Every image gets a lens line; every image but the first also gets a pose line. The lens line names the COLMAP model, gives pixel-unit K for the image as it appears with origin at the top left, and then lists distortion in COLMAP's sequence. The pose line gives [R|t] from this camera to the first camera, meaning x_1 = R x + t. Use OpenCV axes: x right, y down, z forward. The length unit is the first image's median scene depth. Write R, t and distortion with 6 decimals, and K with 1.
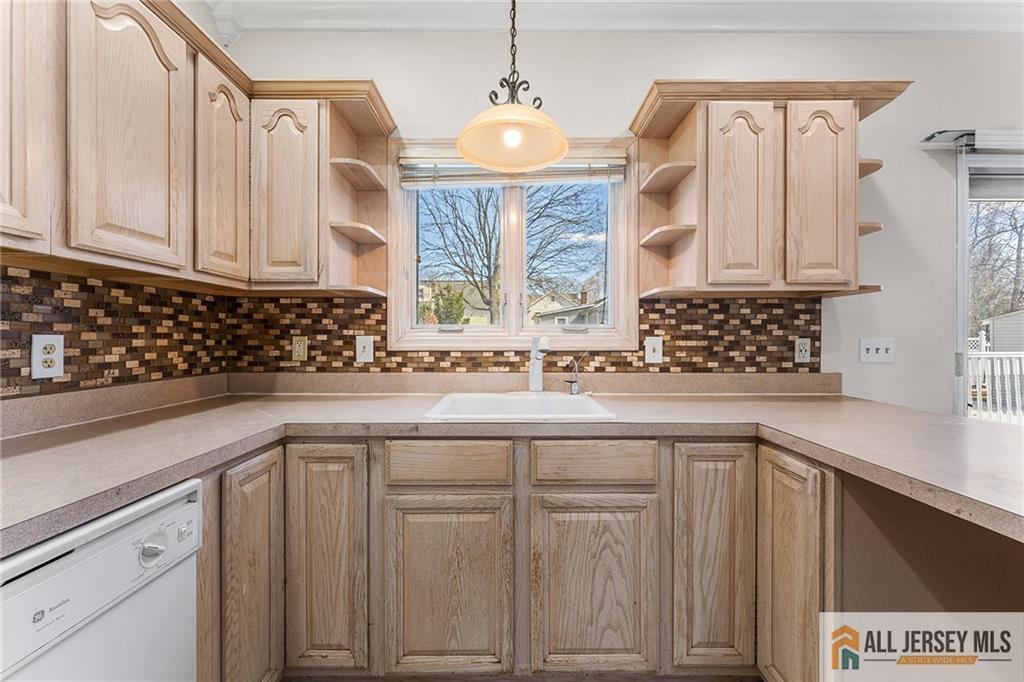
lens RADIAL K [[408.8, 0, 510.9], [0, 408.8, 340.1], [0, 0, 1]] dist [-0.001723, 0.000175]
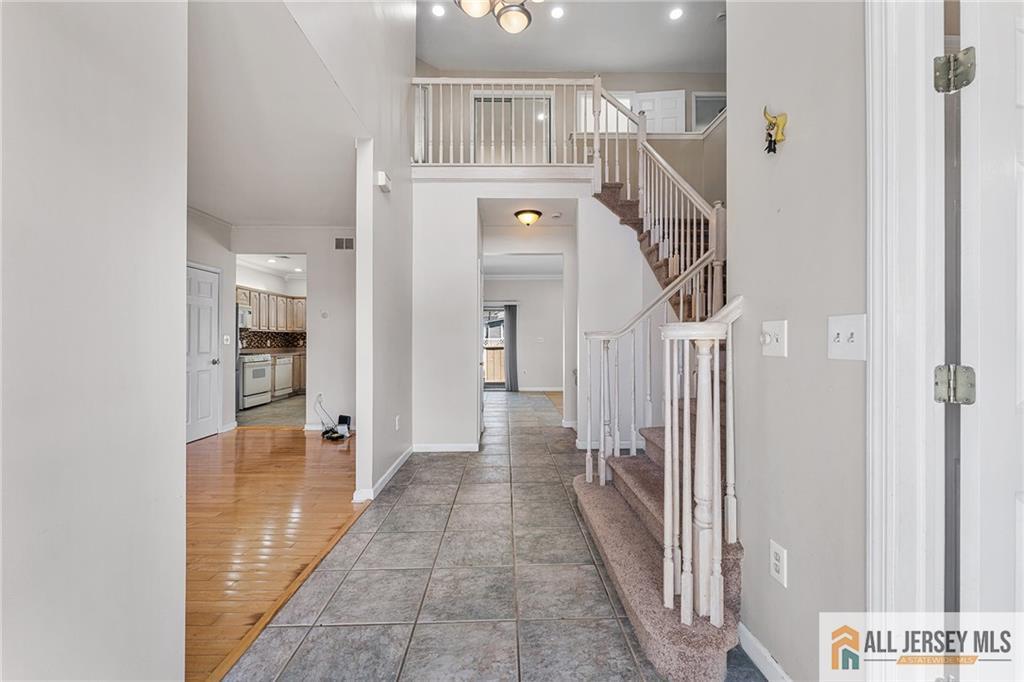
lens RADIAL K [[408.8, 0, 509.2], [0, 408.8, 349.5], [0, 0, 1]] dist [-0.001723, 0.000175]
pose [[0.999838, 0.000438, 0.017979, 2.497805], [-0.000711, 0.999885, 0.015181, 0.029016], [-0.017970, -0.015191, 0.999723, -5.214458]]
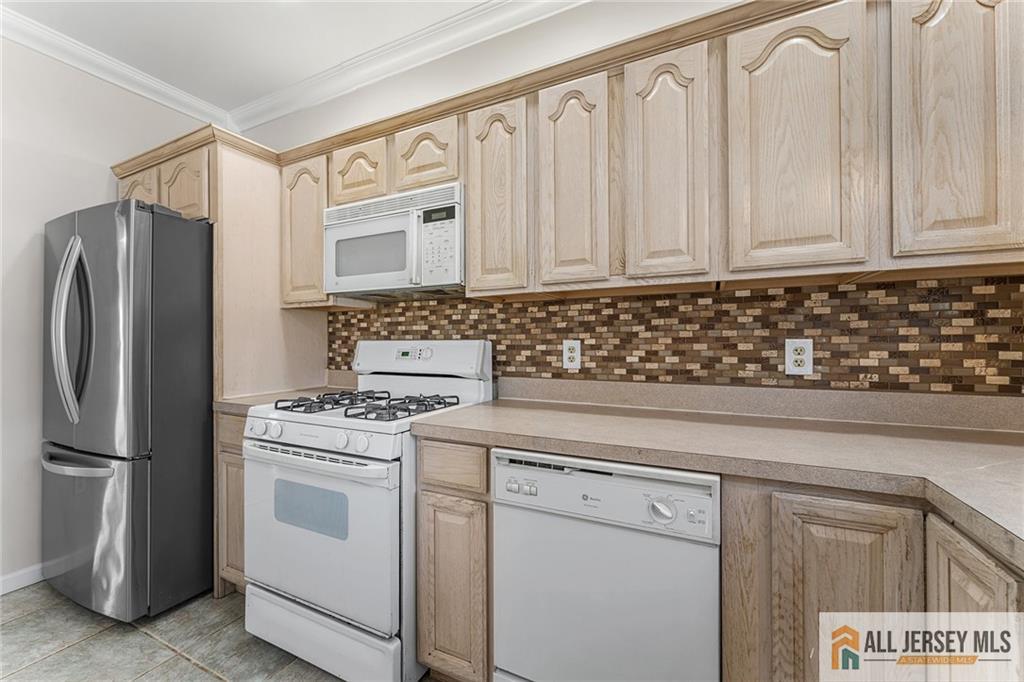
lens RADIAL K [[408.8, 0, 518.6], [0, 408.8, 340.3], [0, 0, 1]] dist [-0.001723, 0.000175]
pose [[-0.432692, -0.004981, -0.901528, 0.238233], [-0.002088, 0.999988, -0.004523, -0.001526], [0.901539, -0.000074, -0.432697, 0.608016]]
